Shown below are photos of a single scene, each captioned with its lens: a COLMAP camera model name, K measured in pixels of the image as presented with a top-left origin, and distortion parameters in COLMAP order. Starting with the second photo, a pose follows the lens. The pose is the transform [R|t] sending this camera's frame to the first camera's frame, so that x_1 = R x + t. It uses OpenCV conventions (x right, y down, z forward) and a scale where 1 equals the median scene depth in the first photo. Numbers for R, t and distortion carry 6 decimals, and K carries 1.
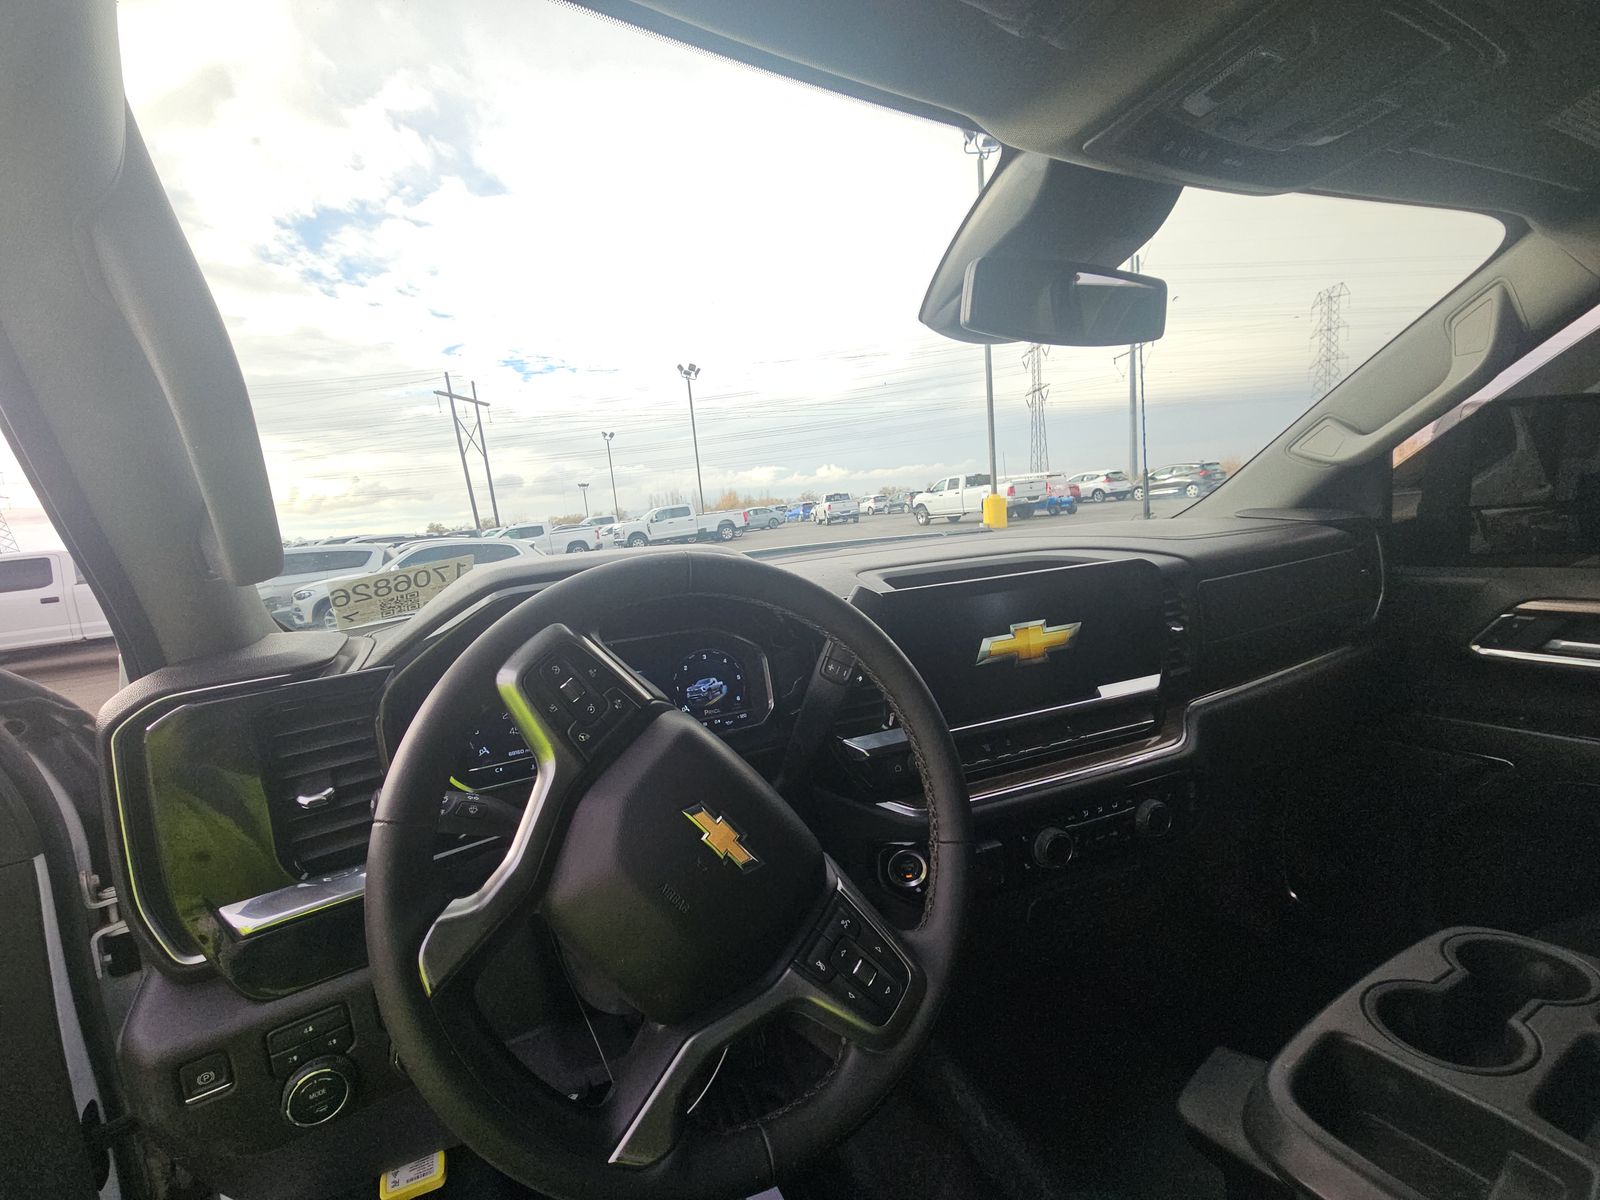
lens RADIAL K [[657.3, 0, 800.8], [0, 657.3, 610.7], [0, 0, 1]] dist [-0.008694, -0.003288]
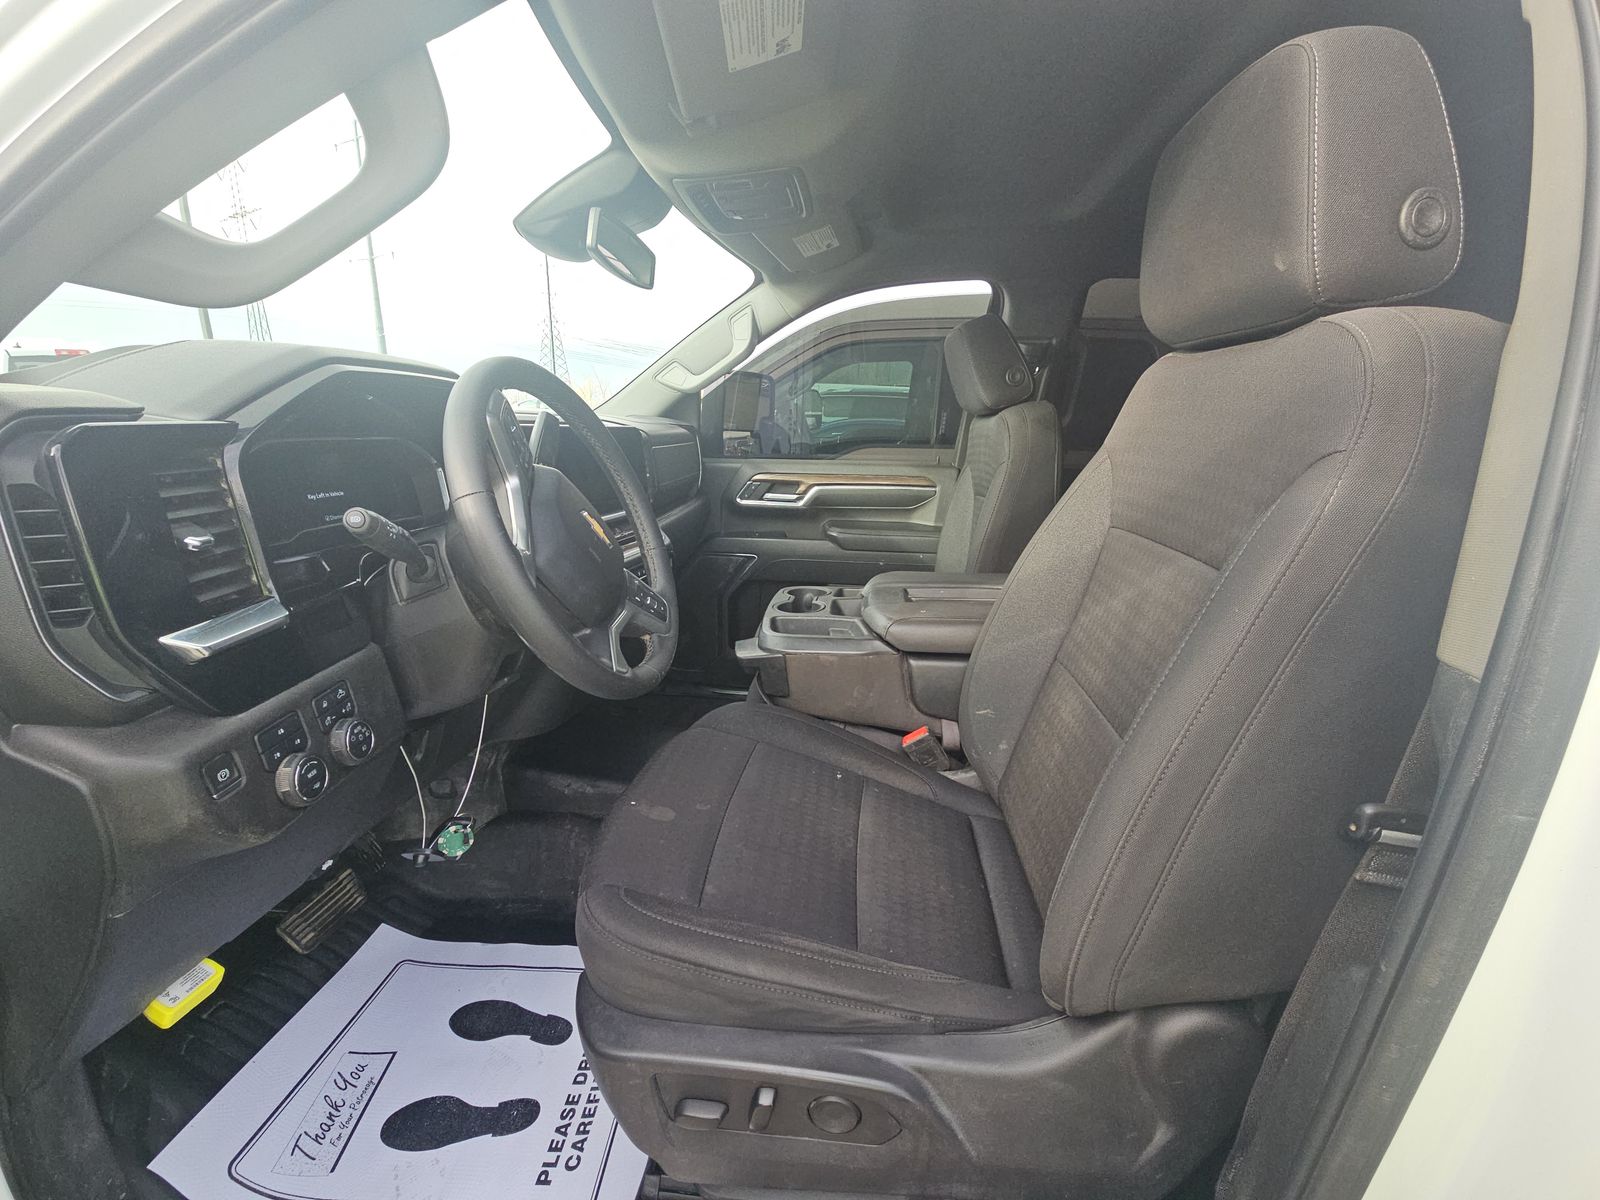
lens RADIAL K [[657.3, 0, 774.1], [0, 657.3, 631.9], [0, 0, 1]] dist [-0.008694, -0.003288]
pose [[0.536559, -0.141861, 0.831853, -0.859797], [0.037584, 0.988808, 0.144386, 0.241489], [-0.843025, -0.046207, 0.535885, -0.230948]]
